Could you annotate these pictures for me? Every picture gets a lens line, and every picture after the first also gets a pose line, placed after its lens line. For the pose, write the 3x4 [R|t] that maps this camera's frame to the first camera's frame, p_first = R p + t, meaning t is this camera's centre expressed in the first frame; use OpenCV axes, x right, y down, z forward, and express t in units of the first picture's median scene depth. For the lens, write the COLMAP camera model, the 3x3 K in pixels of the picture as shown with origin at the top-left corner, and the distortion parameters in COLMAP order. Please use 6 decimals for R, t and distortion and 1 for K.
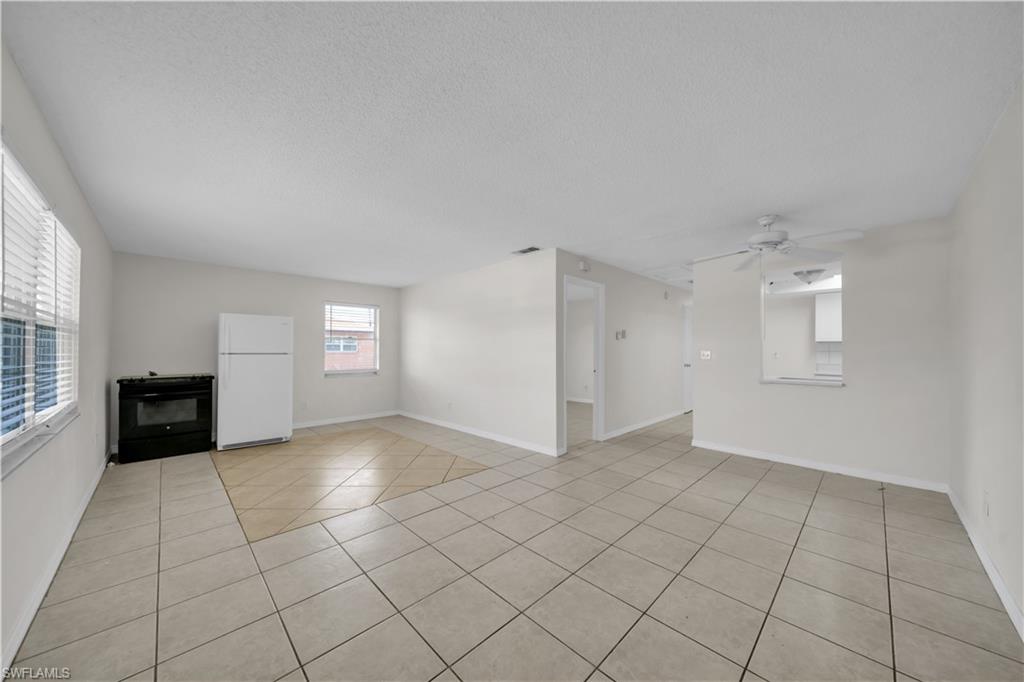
lens RADIAL K [[355.8, 0, 515.1], [0, 355.8, 338.9], [0, 0, 1]] dist [0.002586, -0.001736]
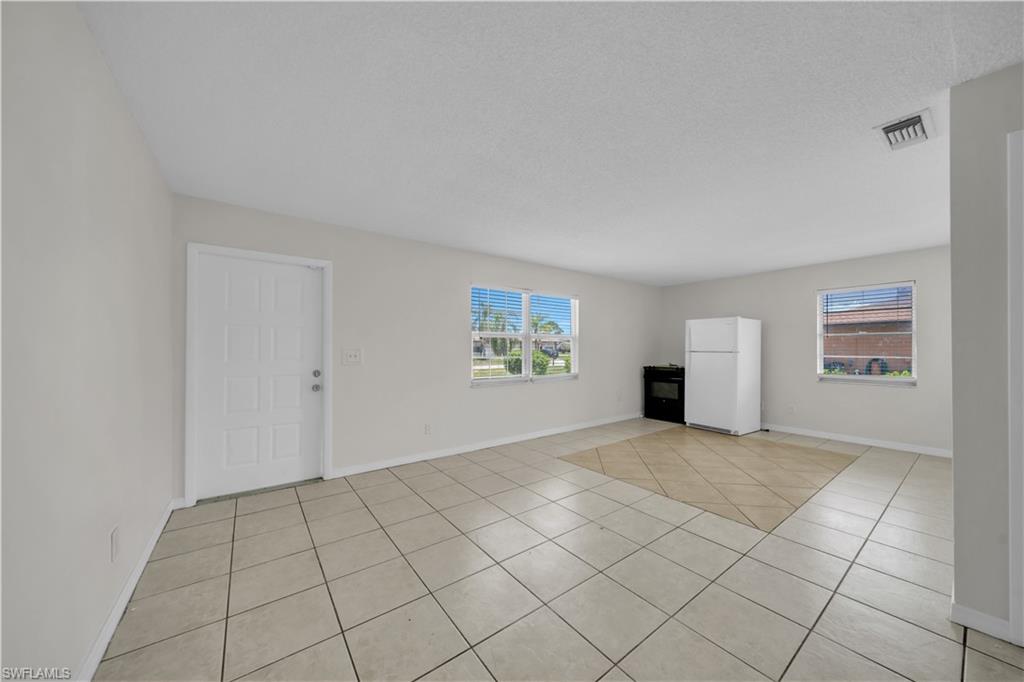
lens RADIAL K [[355.8, 0, 513.0], [0, 355.8, 344.0], [0, 0, 1]] dist [0.002586, -0.001736]
pose [[-0.143575, -0.012520, -0.989560, 0.558395], [0.027654, 0.999479, -0.016657, 0.019005], [0.989253, -0.029757, -0.143154, 0.568157]]
